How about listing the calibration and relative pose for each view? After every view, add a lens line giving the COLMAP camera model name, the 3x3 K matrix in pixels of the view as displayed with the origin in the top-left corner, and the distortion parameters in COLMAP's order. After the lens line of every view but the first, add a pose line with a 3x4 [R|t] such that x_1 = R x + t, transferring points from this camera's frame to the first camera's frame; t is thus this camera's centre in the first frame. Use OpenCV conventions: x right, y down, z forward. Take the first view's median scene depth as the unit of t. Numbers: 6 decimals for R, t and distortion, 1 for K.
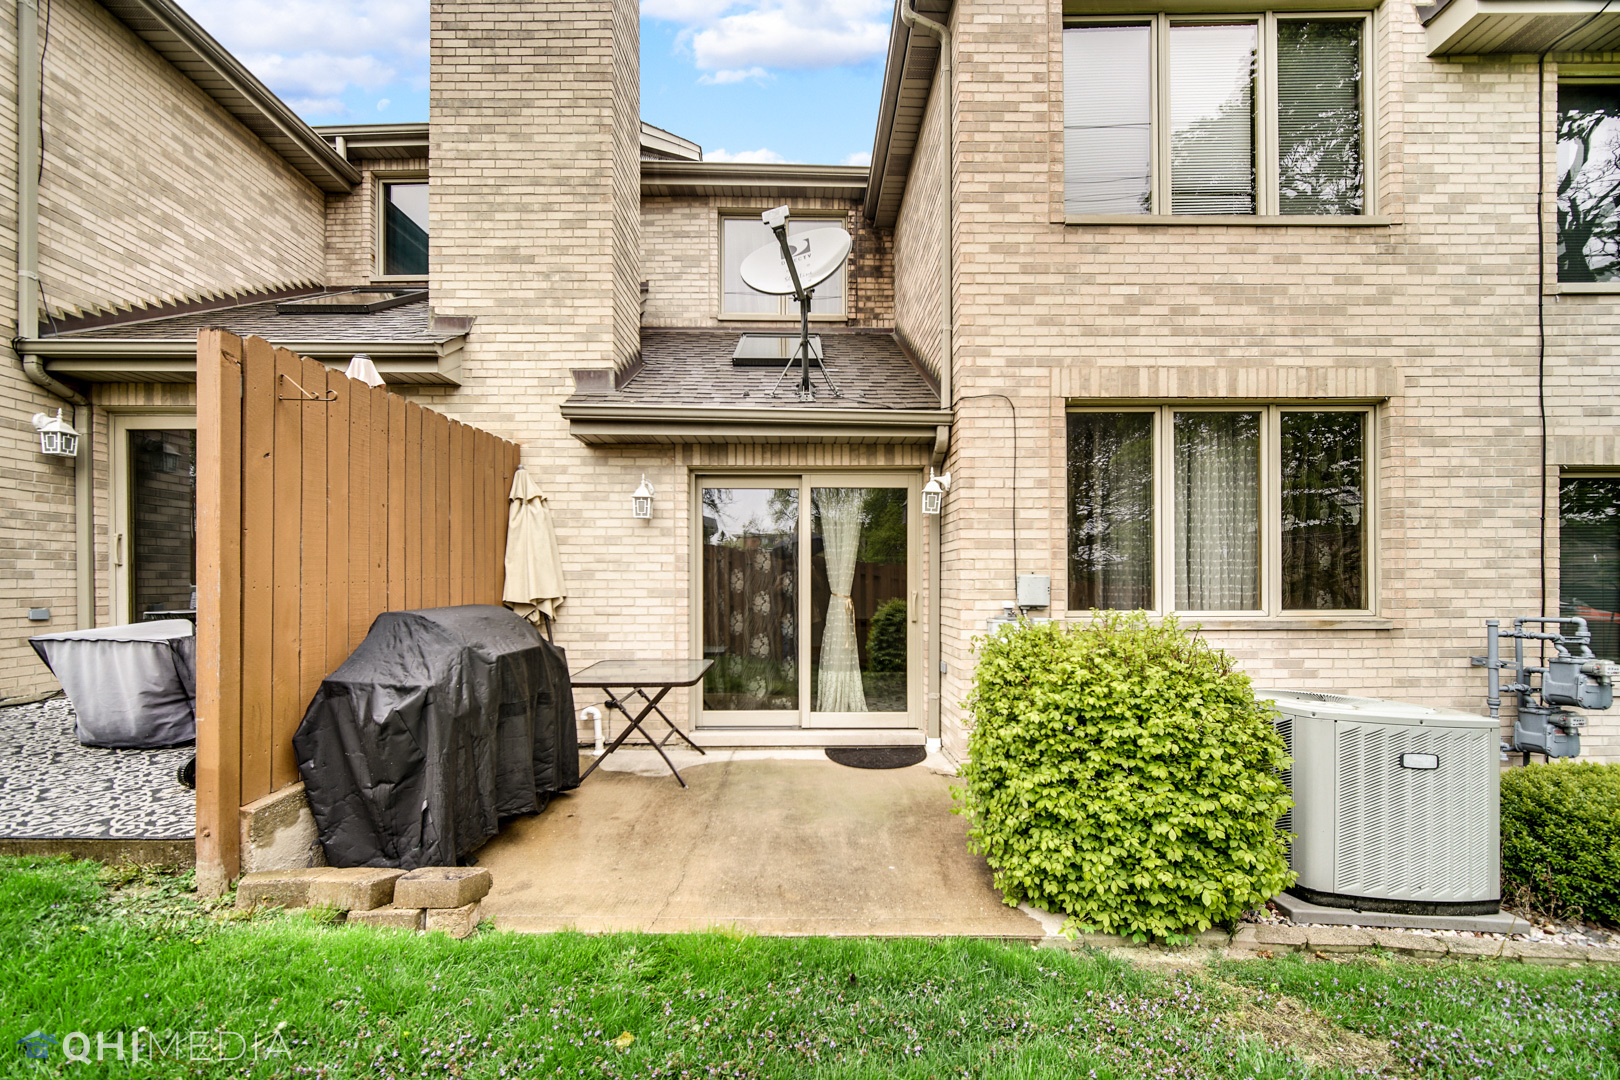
lens RADIAL K [[642.1, 0, 808.6], [0, 642.1, 582.8], [0, 0, 1]] dist [-0.004460, 0.001194]
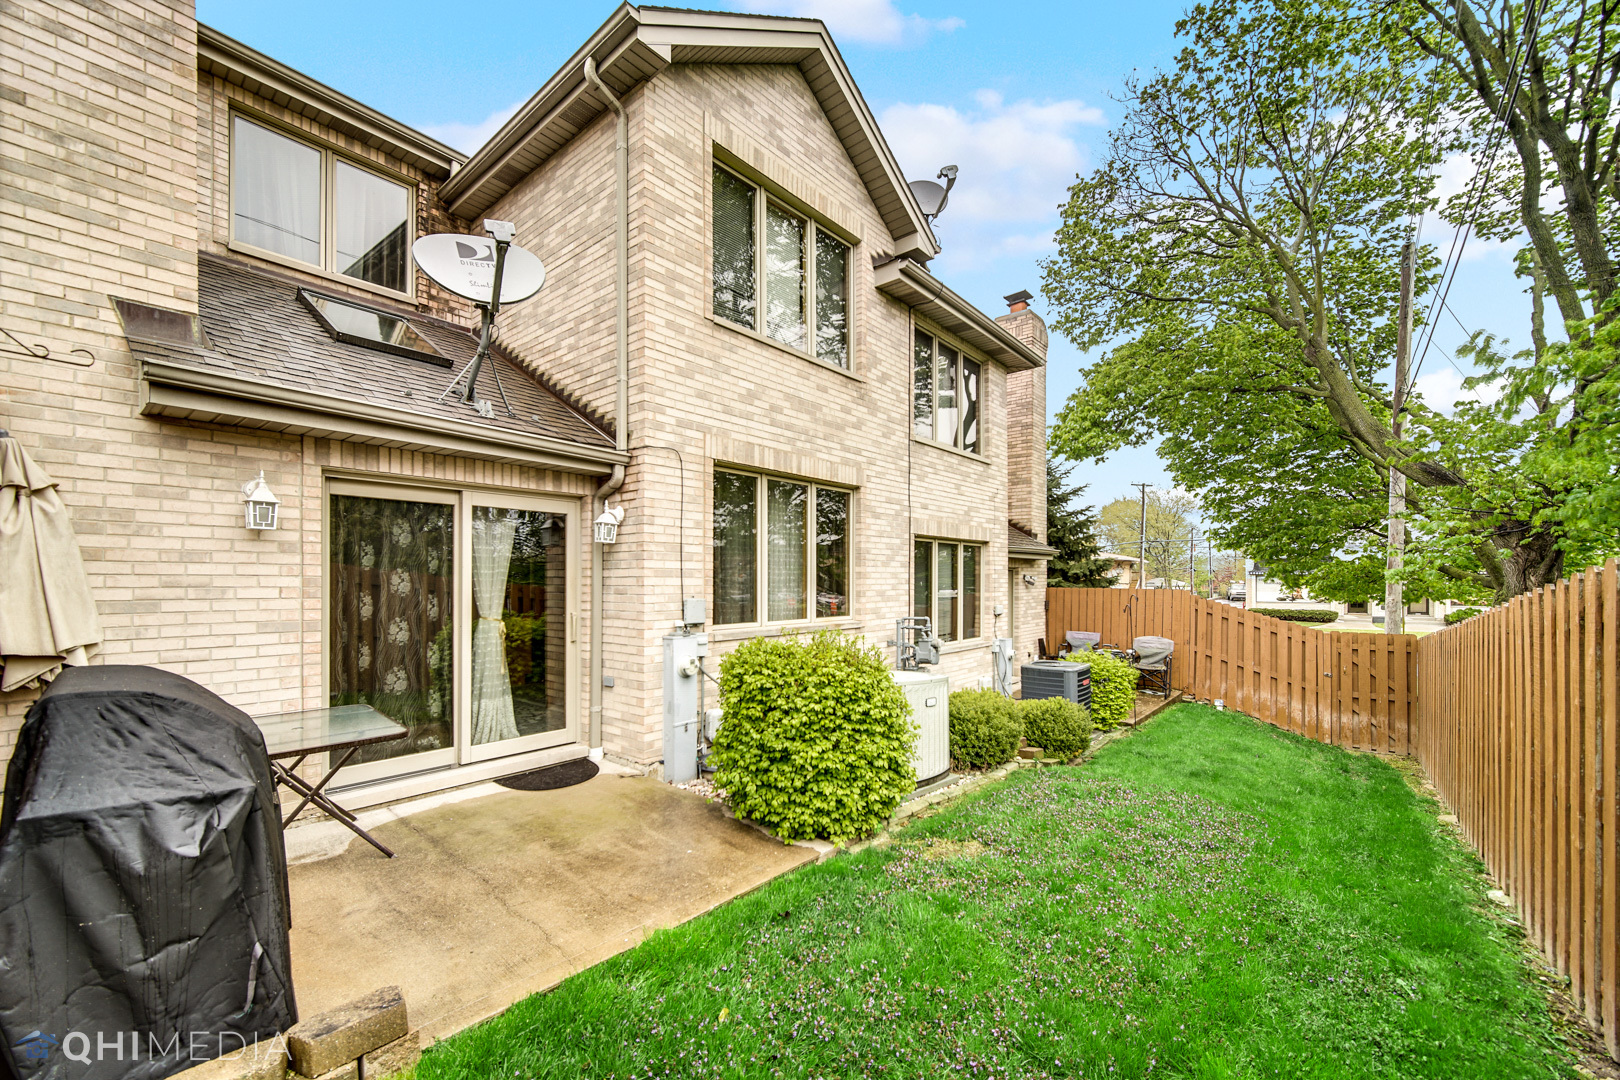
lens RADIAL K [[642.1, 0, 790.9], [0, 642.1, 581.4], [0, 0, 1]] dist [-0.004460, 0.001194]
pose [[0.664844, 0.002477, 0.746978, -0.432218], [-0.002264, 0.999997, -0.001301, -0.042381], [-0.746979, -0.000826, 0.664848, 0.037051]]
